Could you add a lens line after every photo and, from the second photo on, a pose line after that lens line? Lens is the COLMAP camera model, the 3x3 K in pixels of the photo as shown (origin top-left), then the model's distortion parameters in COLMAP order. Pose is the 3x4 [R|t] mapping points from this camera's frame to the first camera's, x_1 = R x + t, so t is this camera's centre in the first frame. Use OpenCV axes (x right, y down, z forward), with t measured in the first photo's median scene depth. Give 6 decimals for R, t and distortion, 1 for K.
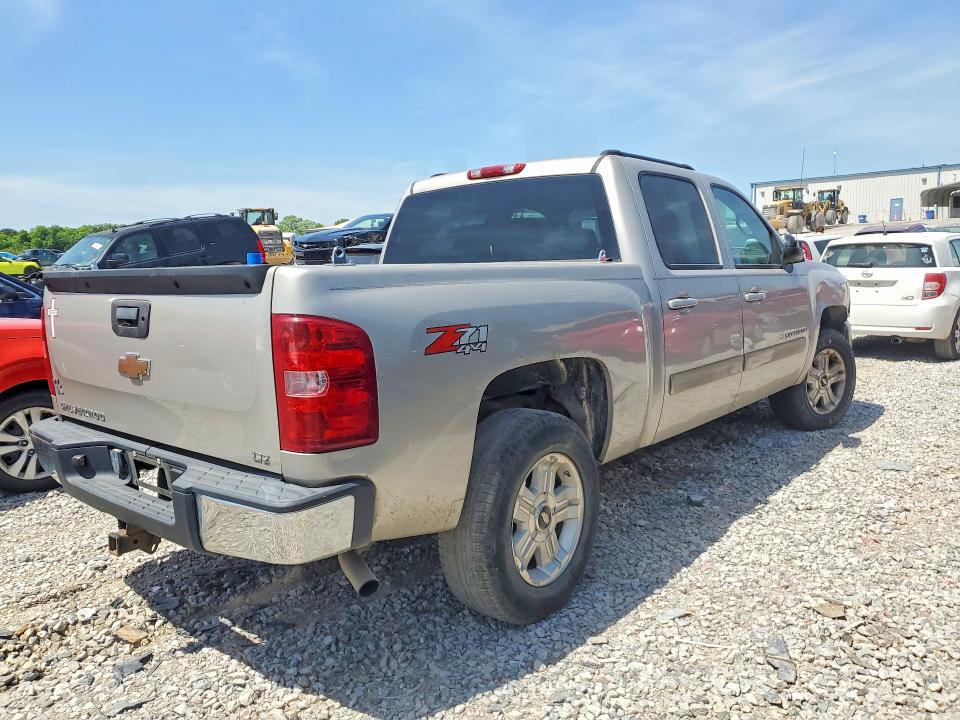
lens RADIAL K [[715.1, 0, 480.0], [0, 715.1, 360.0], [0, 0, 1]] dist [0.034991, -0.001581]
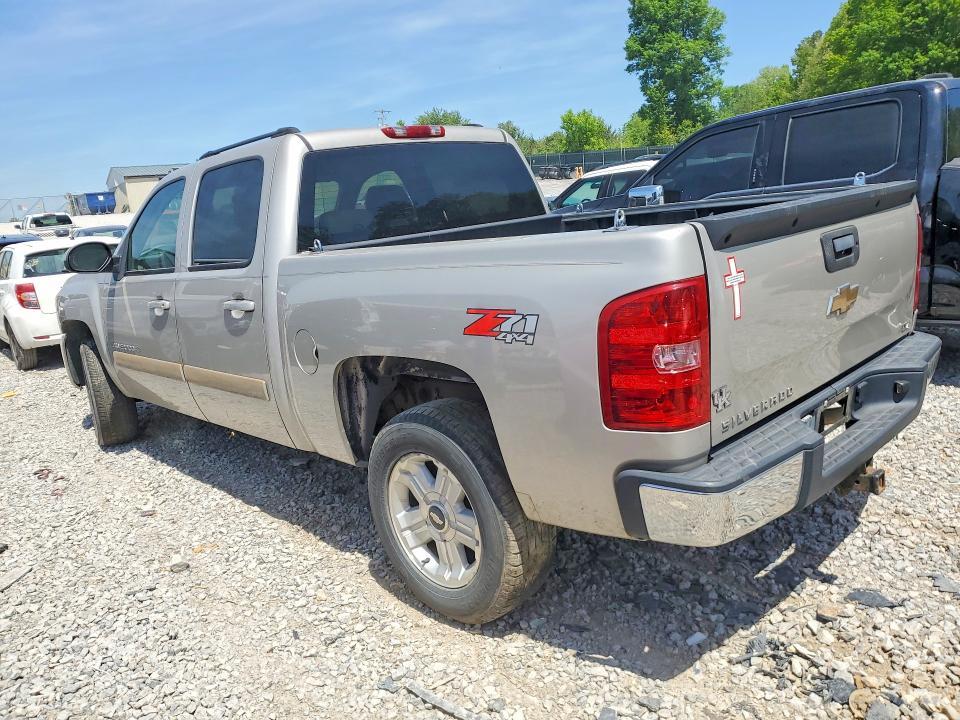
lens RADIAL K [[715.1, 0, 480.0], [0, 715.1, 360.0], [0, 0, 1]] dist [0.034991, -0.001581]
pose [[0.109907, -0.196034, 0.974418, -0.957772], [0.234130, 0.957877, 0.166298, -0.119963], [-0.965973, 0.209863, 0.151174, 0.869995]]
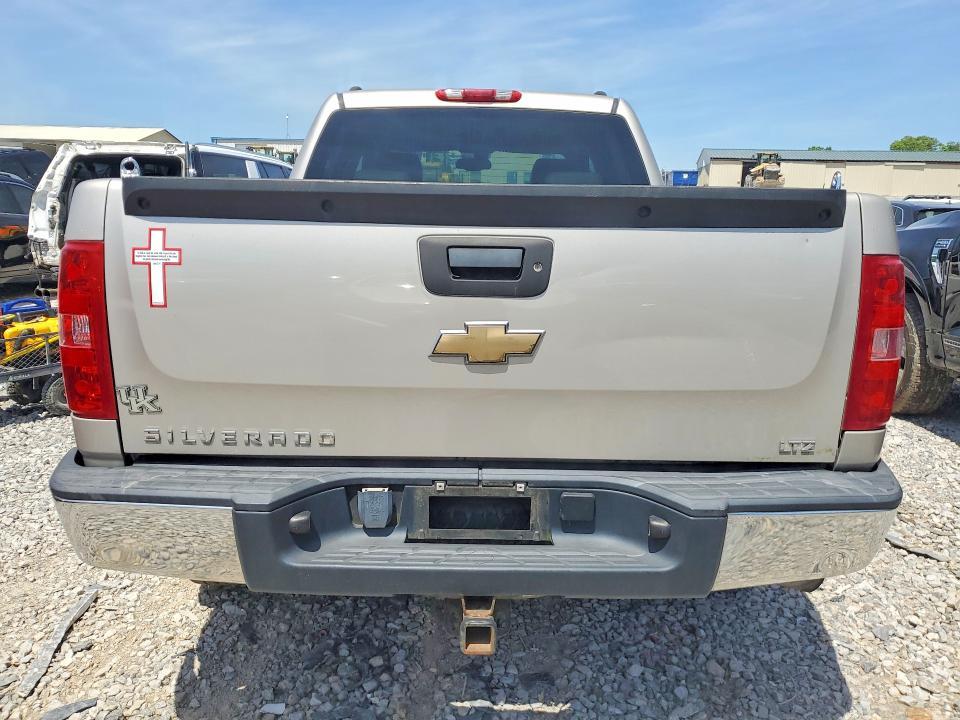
lens RADIAL K [[723.5, 0, 471.1], [0, 723.5, 352.5], [0, 0, 1]] dist [0.027190, -0.001290]
pose [[0.765201, -0.079001, 0.638926, -0.579641], [0.047931, 0.996679, 0.065833, -0.016776], [-0.642005, -0.019751, 0.766446, 0.350632]]
